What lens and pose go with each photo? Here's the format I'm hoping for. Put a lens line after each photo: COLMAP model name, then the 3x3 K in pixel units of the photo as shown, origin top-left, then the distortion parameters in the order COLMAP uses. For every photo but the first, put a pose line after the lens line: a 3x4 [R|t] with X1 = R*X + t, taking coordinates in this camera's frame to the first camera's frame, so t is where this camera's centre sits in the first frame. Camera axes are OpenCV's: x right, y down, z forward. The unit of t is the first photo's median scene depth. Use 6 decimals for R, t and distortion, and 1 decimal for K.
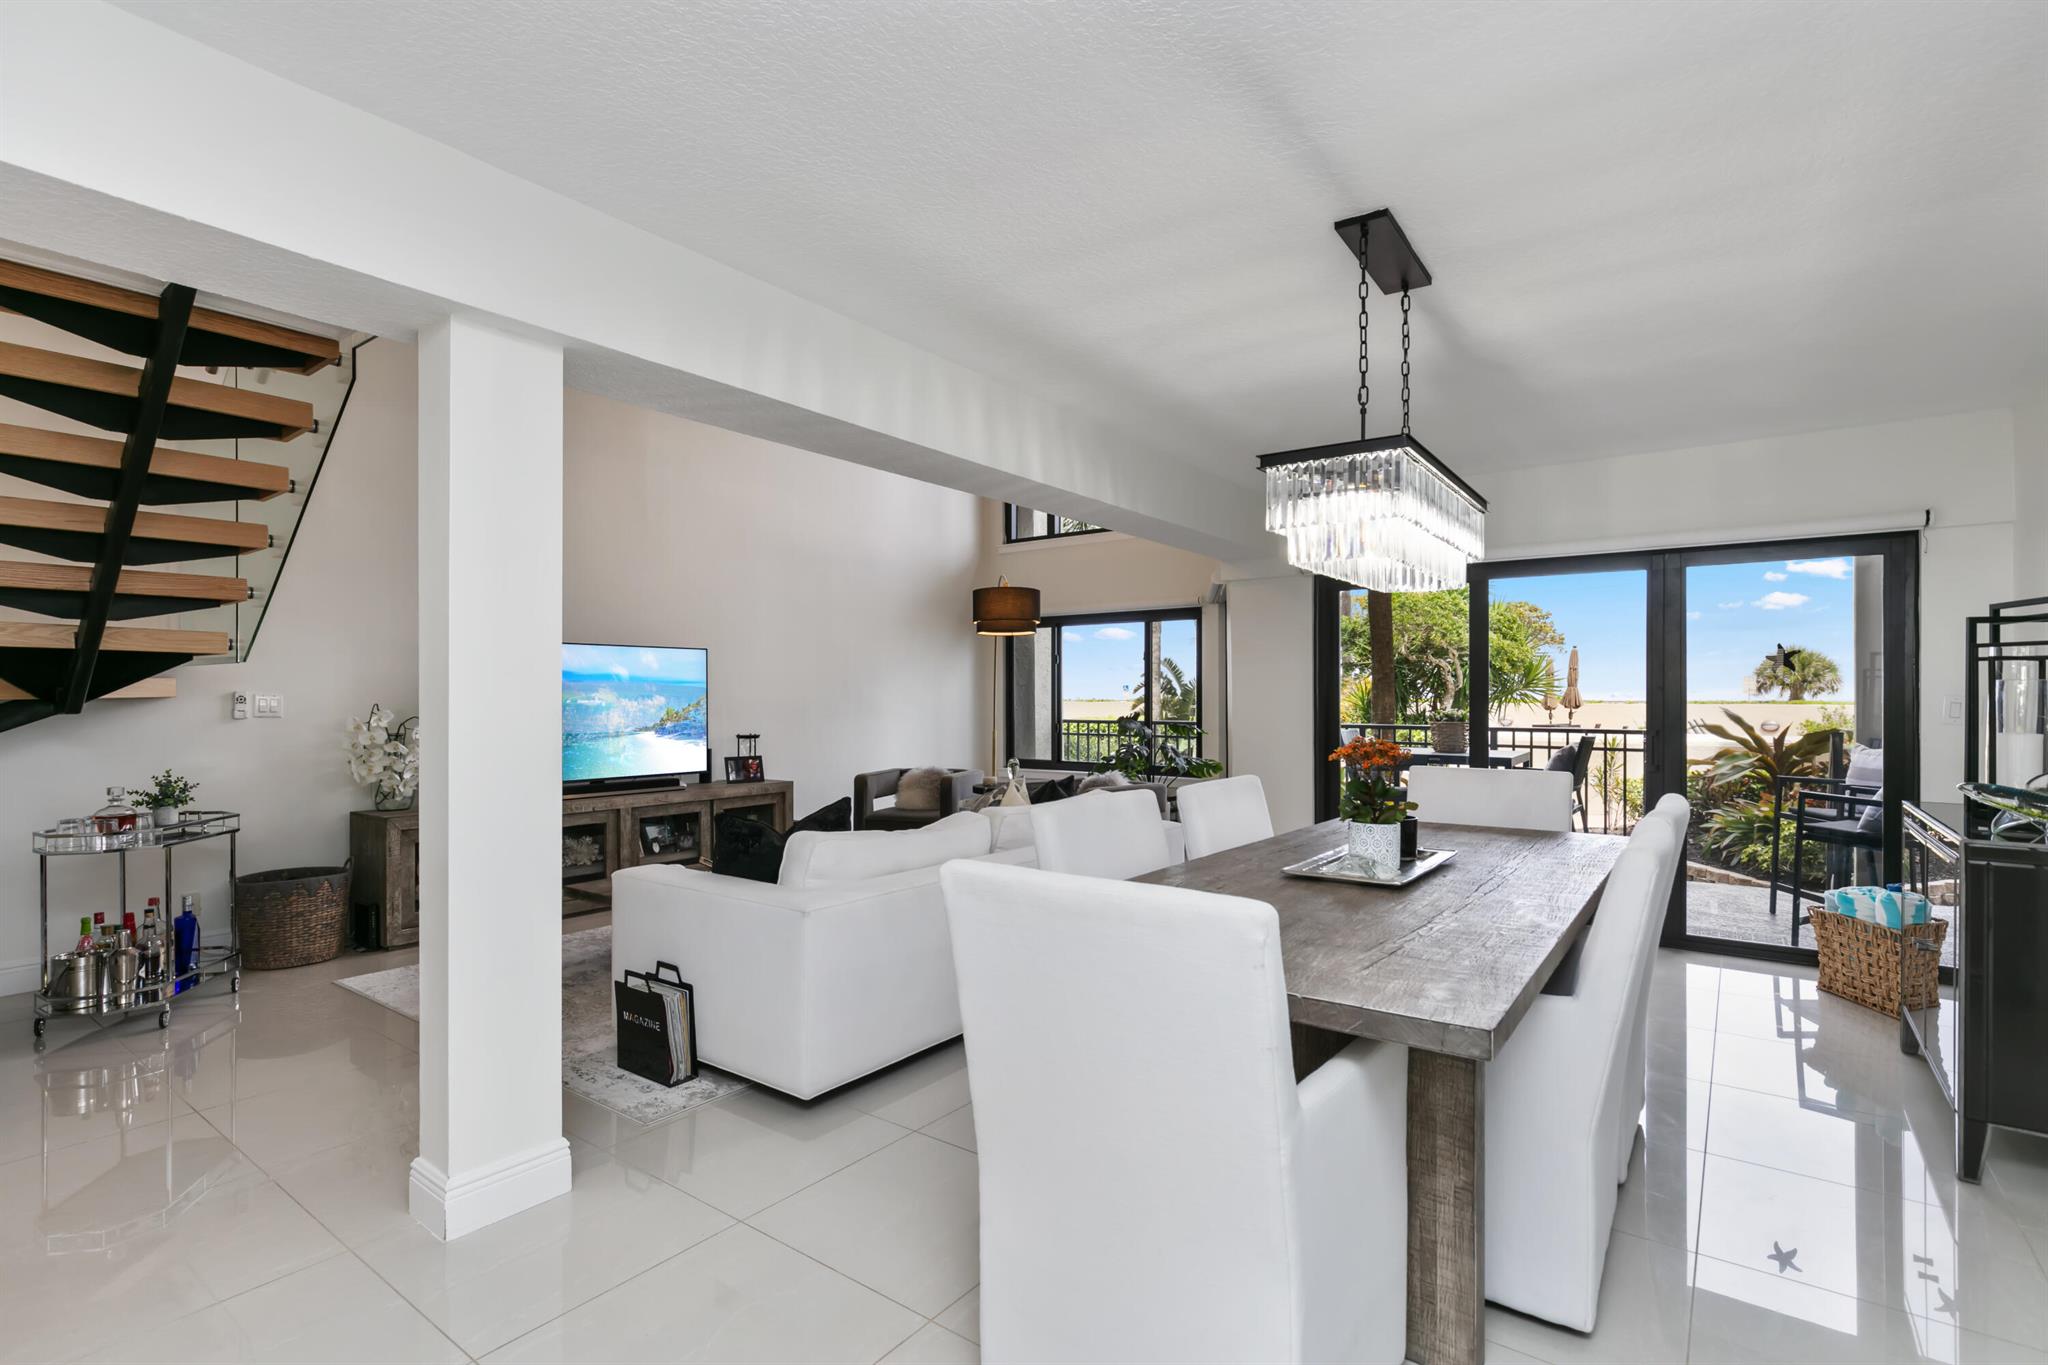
lens RADIAL K [[971.7, 0, 1005.3], [0, 971.7, 693.7], [0, 0, 1]] dist [-0.004032, -0.000333]
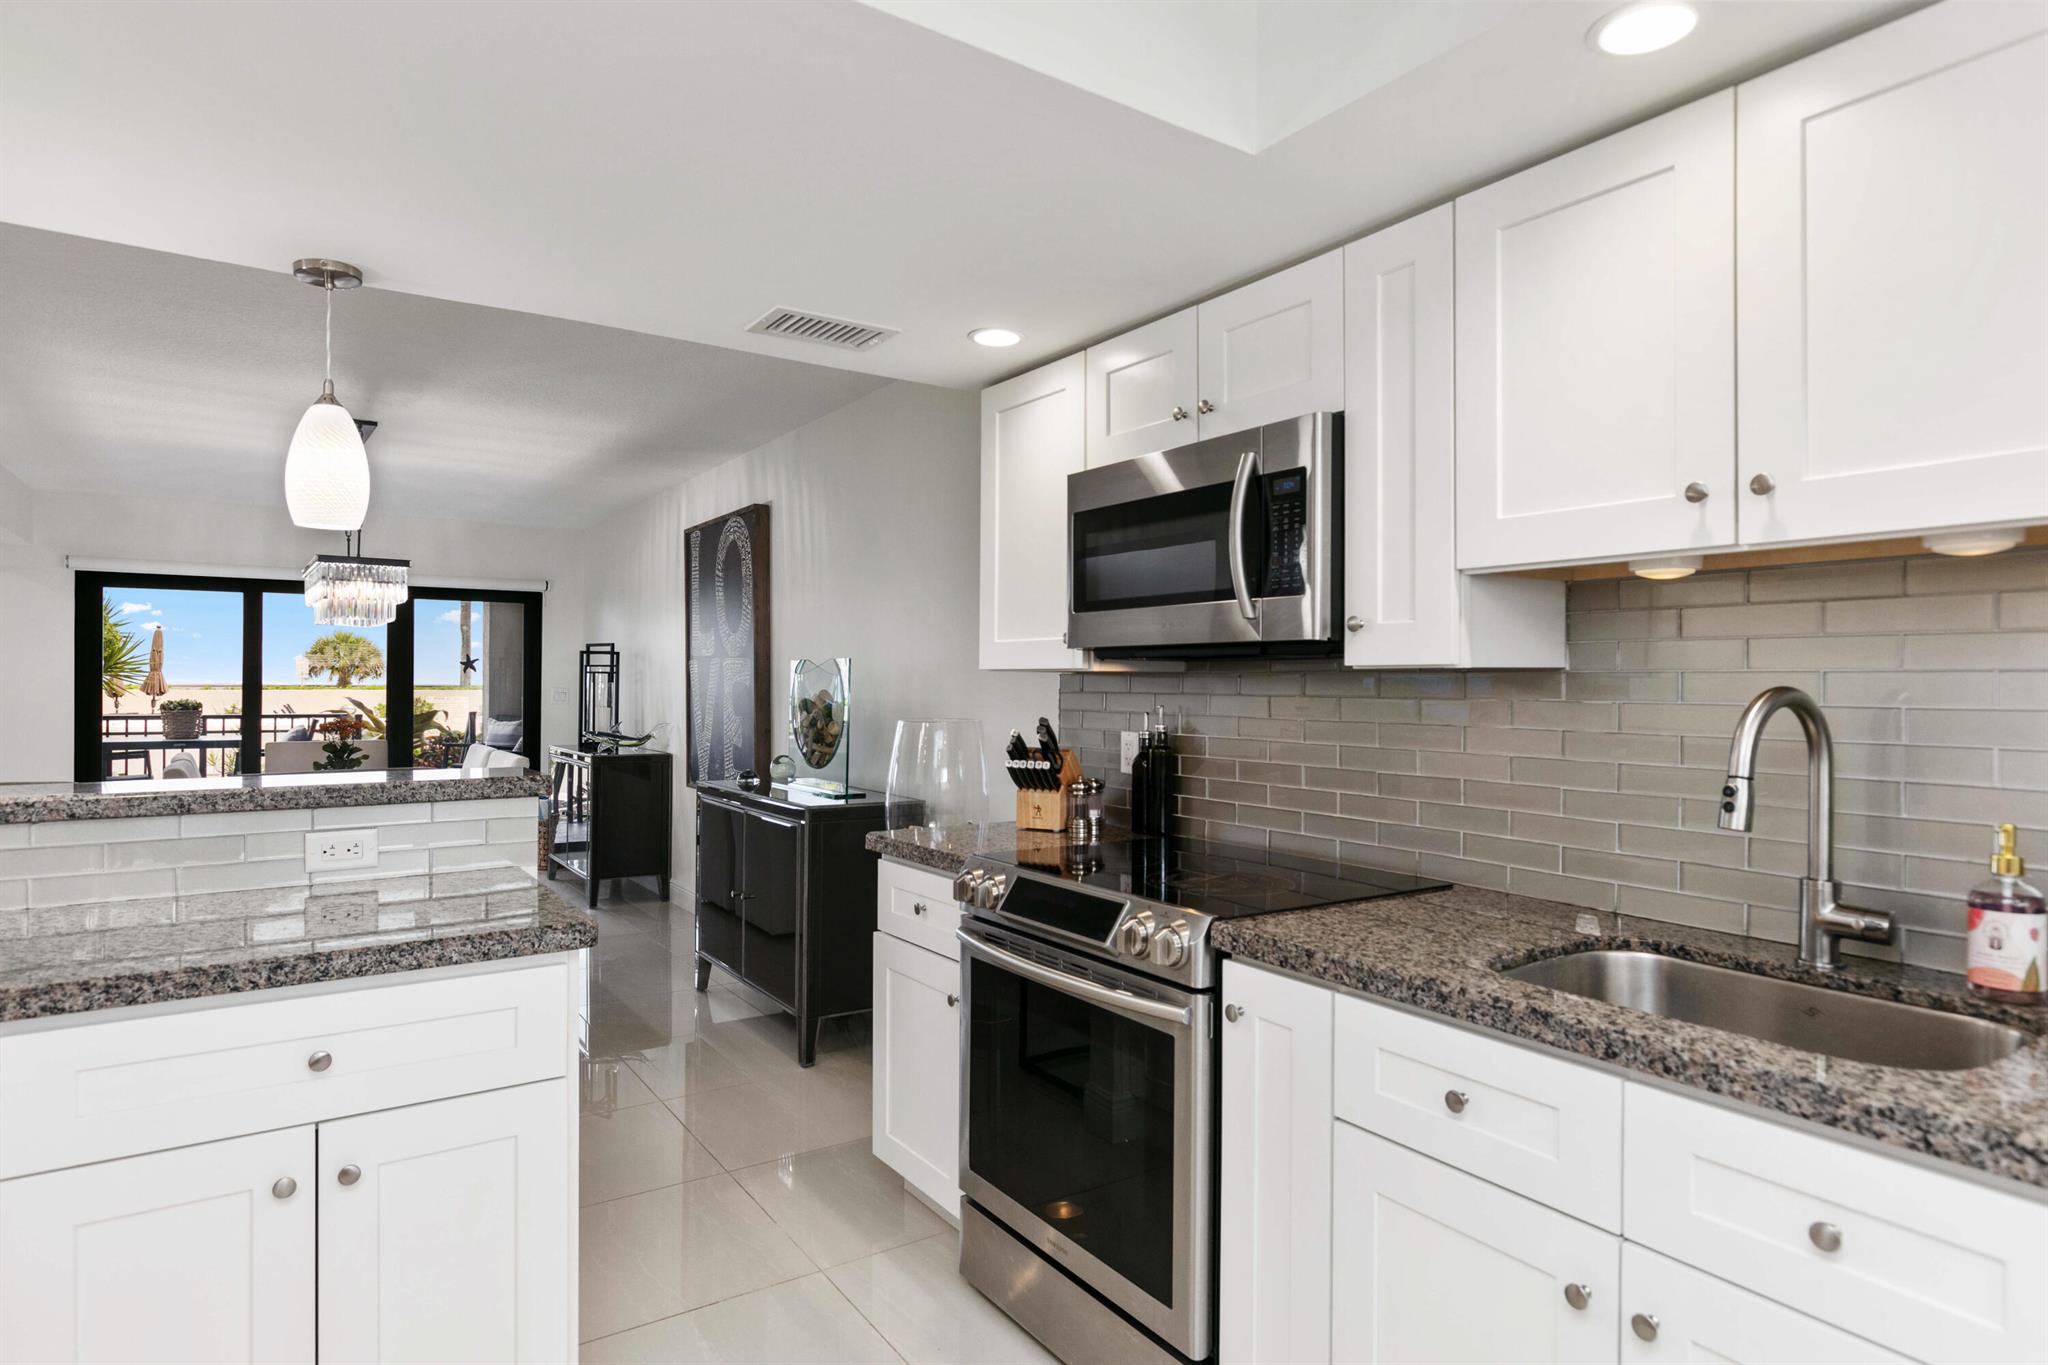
lens RADIAL K [[1131.5, 0, 1011.3], [0, 1131.5, 677.9], [0, 0, 1]] dist [0.007109, 0.000908]
pose [[0.332184, 0.005323, 0.943199, -0.725015], [-0.007176, 0.999969, -0.003116, -0.016911], [-0.943187, -0.005733, 0.332212, -0.491184]]
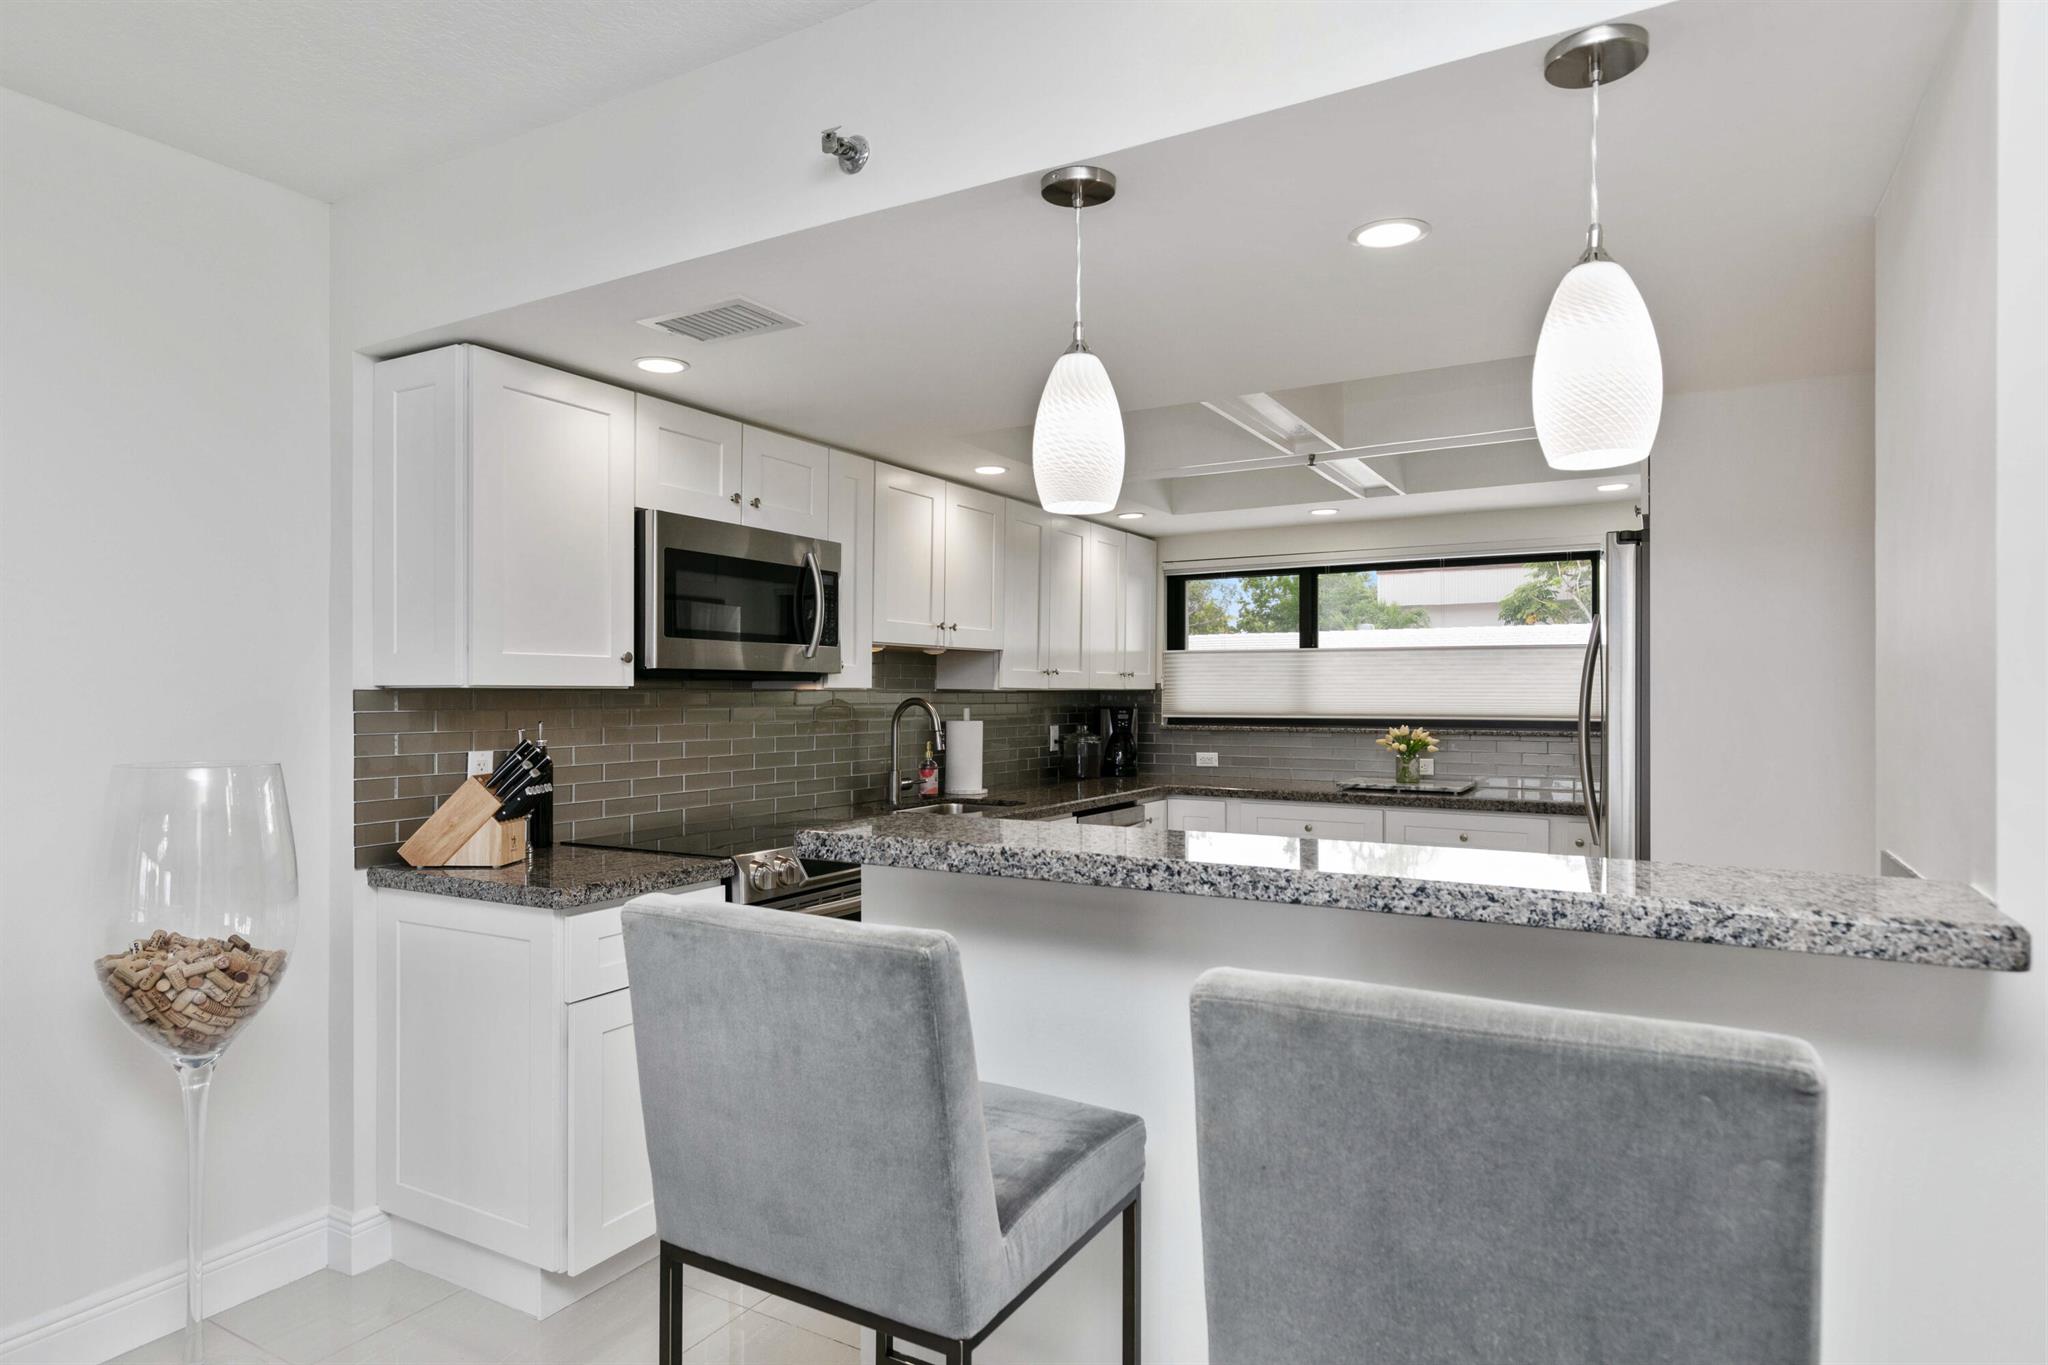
lens RADIAL K [[1151.4, 0, 1014.8], [0, 1151.4, 692.1], [0, 0, 1]] dist [-0.000351, -0.000336]
pose [[-0.992678, -0.000413, -0.120790, -0.232792], [0.000097, 0.999991, -0.004219, -0.017910], [0.120791, -0.004200, -0.992669, 0.451762]]
